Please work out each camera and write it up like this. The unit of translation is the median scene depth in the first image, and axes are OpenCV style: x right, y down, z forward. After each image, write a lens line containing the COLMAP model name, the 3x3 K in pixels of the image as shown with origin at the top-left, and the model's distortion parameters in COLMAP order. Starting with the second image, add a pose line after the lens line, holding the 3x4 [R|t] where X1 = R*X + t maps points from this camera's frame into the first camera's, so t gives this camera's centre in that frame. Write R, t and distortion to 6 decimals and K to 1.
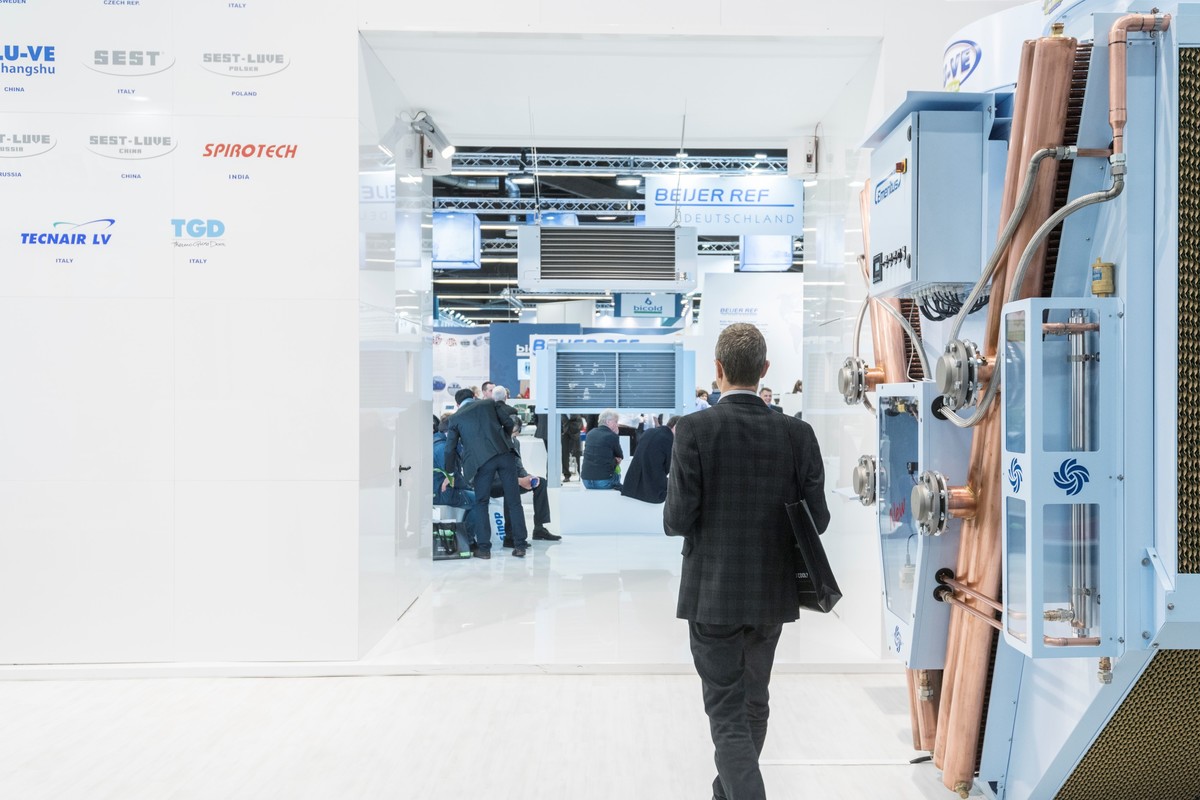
lens RADIAL K [[1021.9, 0, 637.9], [0, 1021.9, 410.4], [0, 0, 1]] dist [0.028577, -0.008543]
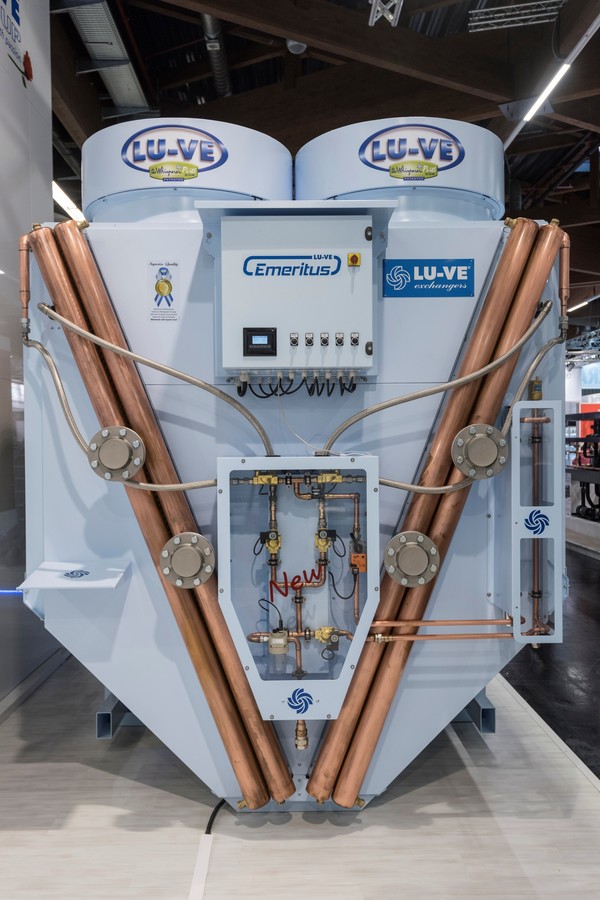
lens RADIAL K [[771.2, 0, 300.0], [0, 771.2, 450.0], [0, 0, 1]] dist [0.008190, 0.001584]
pose [[-0.001953, -0.016032, 0.999870, -0.304071], [0.021672, 0.999636, 0.016070, -0.026717], [-0.999763, 0.021700, -0.001605, 0.570859]]
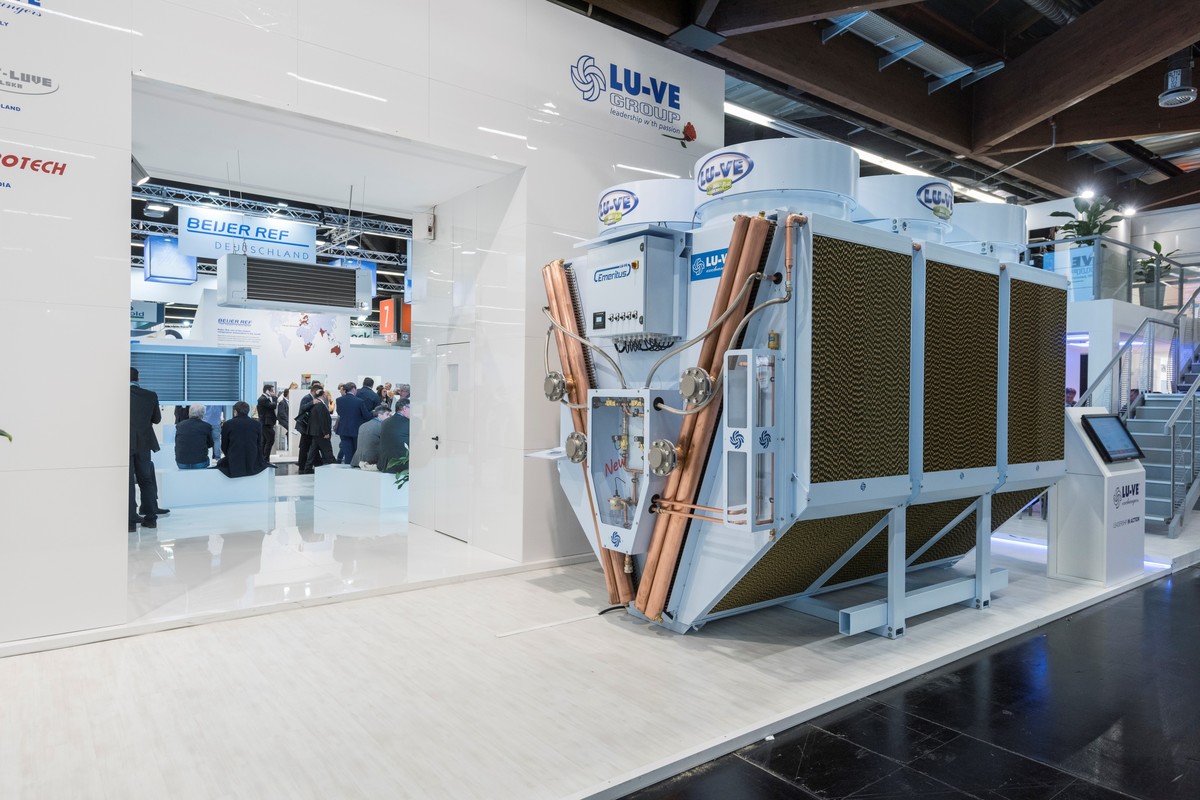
lens RADIAL K [[752.1, 0, 599.1], [0, 752.1, 399.6], [0, 0, 1]] dist [0.015373, -0.002418]
pose [[0.806487, 0.002812, 0.591246, -0.291533], [-0.001297, 0.999995, -0.002987, -0.003269], [-0.591251, 0.001642, 0.806486, 0.004834]]
